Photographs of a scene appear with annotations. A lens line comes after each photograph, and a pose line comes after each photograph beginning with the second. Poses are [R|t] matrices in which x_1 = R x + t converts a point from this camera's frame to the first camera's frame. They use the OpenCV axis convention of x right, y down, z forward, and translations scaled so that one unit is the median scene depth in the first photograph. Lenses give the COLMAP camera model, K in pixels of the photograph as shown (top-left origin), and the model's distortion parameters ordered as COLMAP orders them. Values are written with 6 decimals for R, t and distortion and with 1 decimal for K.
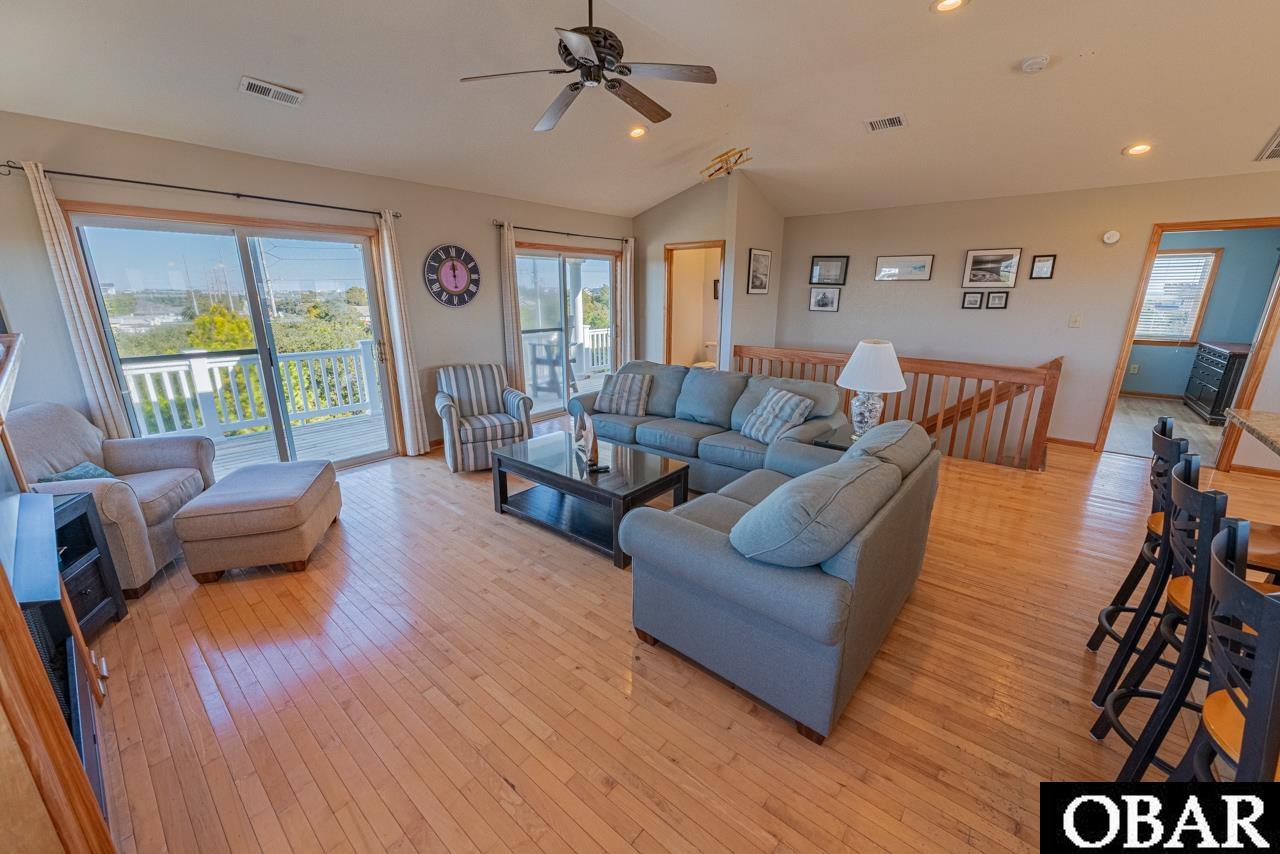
lens RADIAL K [[482.4, 0, 631.6], [0, 482.4, 425.6], [0, 0, 1]] dist [-0.002508, -0.000224]
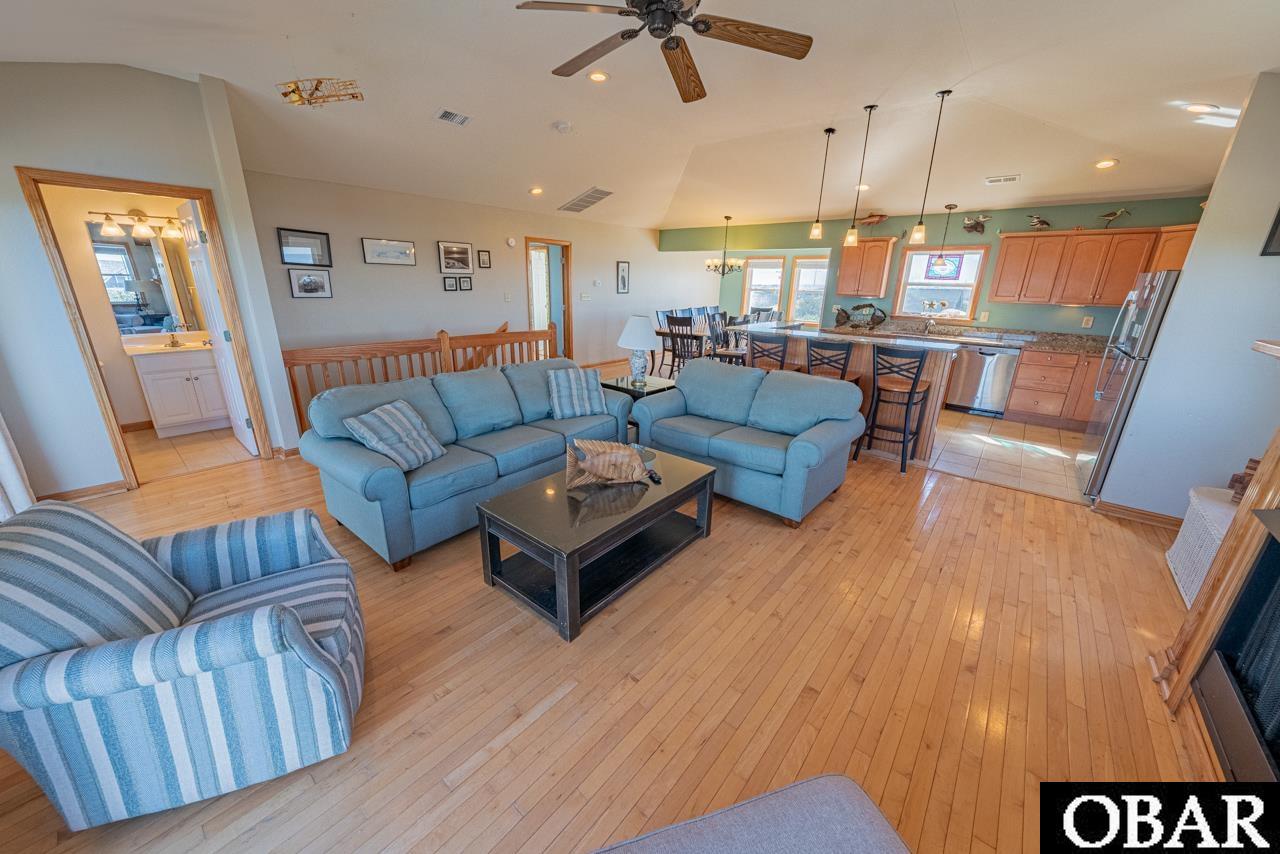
lens RADIAL K [[460.4, 0, 632.2], [0, 460.4, 424.2], [0, 0, 1]] dist [-0.001754, 0.000155]
pose [[0.007870, -0.300003, 0.953906, -0.558374], [0.248182, 0.924674, 0.288762, -0.169069], [-0.968681, 0.234470, 0.081732, 0.595991]]
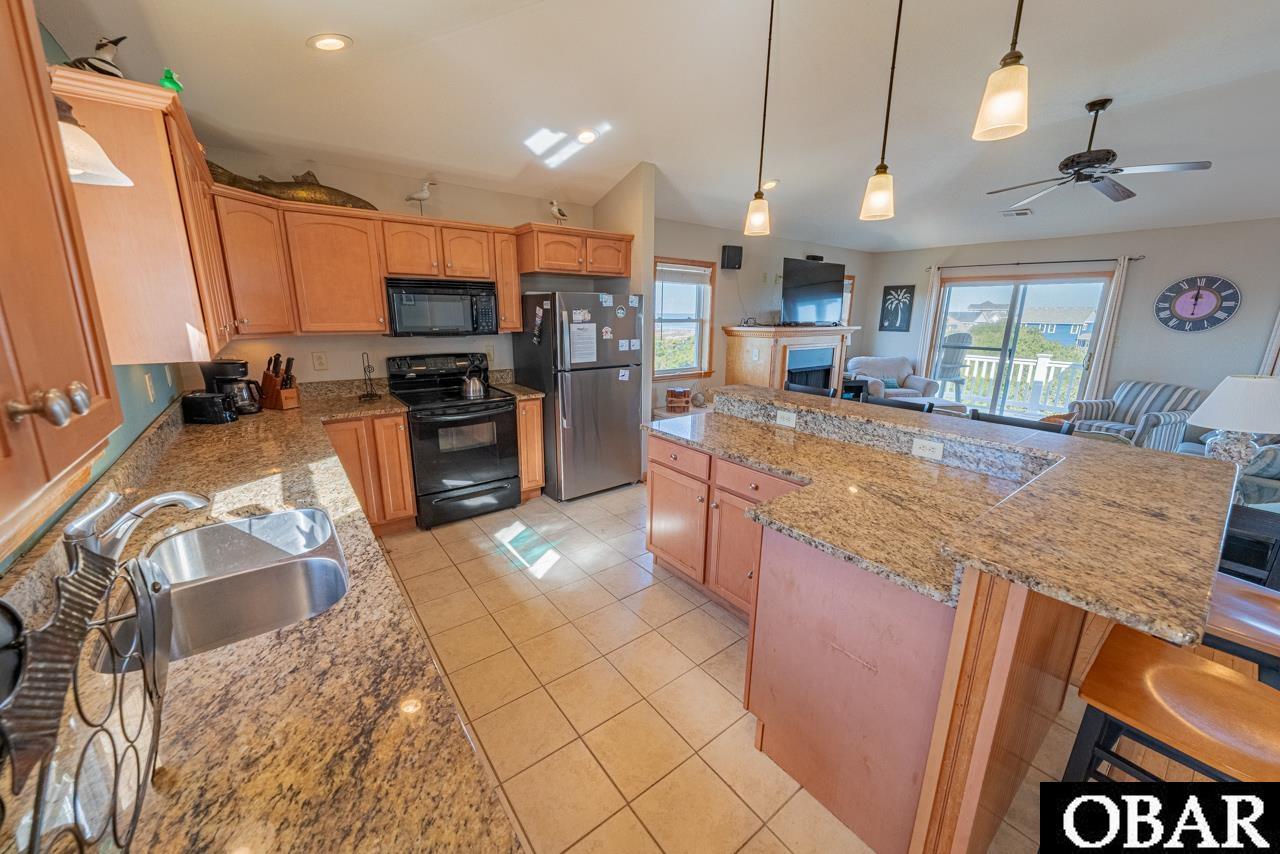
lens RADIAL K [[469.3, 0, 640.0], [0, 469.3, 427.0], [0, 0, 1]] dist [-0.000248, 0.000073]
pose [[-0.216357, 0.233381, -0.948010, 0.952753], [-0.271230, 0.918418, 0.287997, -0.021771], [0.937883, 0.319439, -0.135406, 0.061694]]
